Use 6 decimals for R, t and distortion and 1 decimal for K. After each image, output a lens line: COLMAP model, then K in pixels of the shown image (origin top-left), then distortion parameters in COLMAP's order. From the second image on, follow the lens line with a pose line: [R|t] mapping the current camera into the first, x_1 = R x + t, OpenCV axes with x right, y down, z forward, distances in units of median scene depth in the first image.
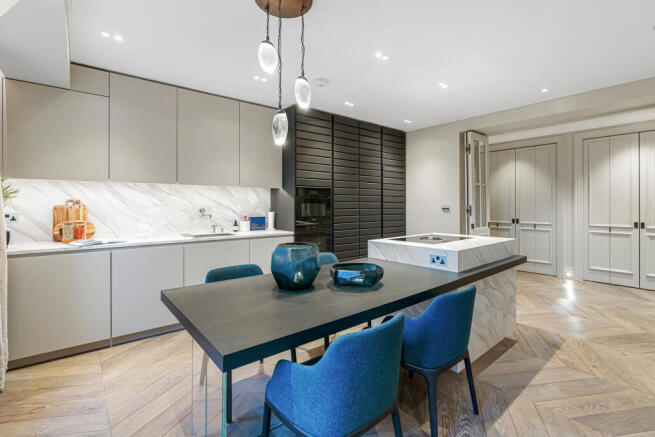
lens RADIAL K [[305.7, 0, 330.1], [0, 305.7, 217.5], [0, 0, 1]] dist [-0.012448, 0.000550]
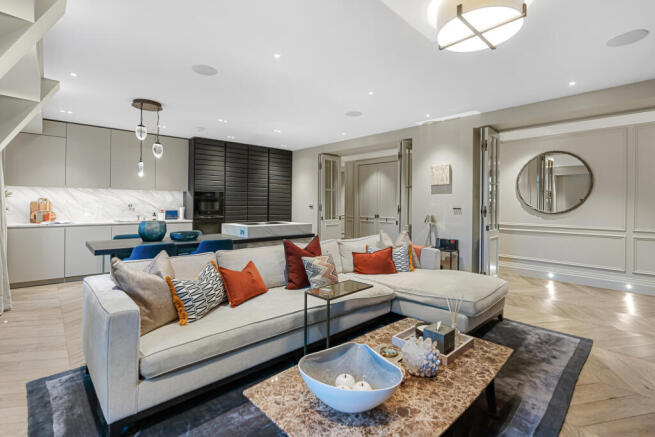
lens RADIAL K [[305.7, 0, 324.5], [0, 305.7, 212.8], [0, 0, 1]] dist [-0.012448, 0.000550]
pose [[0.998432, 0.009298, 0.055206, 0.435840], [-0.008723, 0.999905, -0.010649, 0.019389], [-0.055299, 0.010151, 0.998418, -0.535544]]
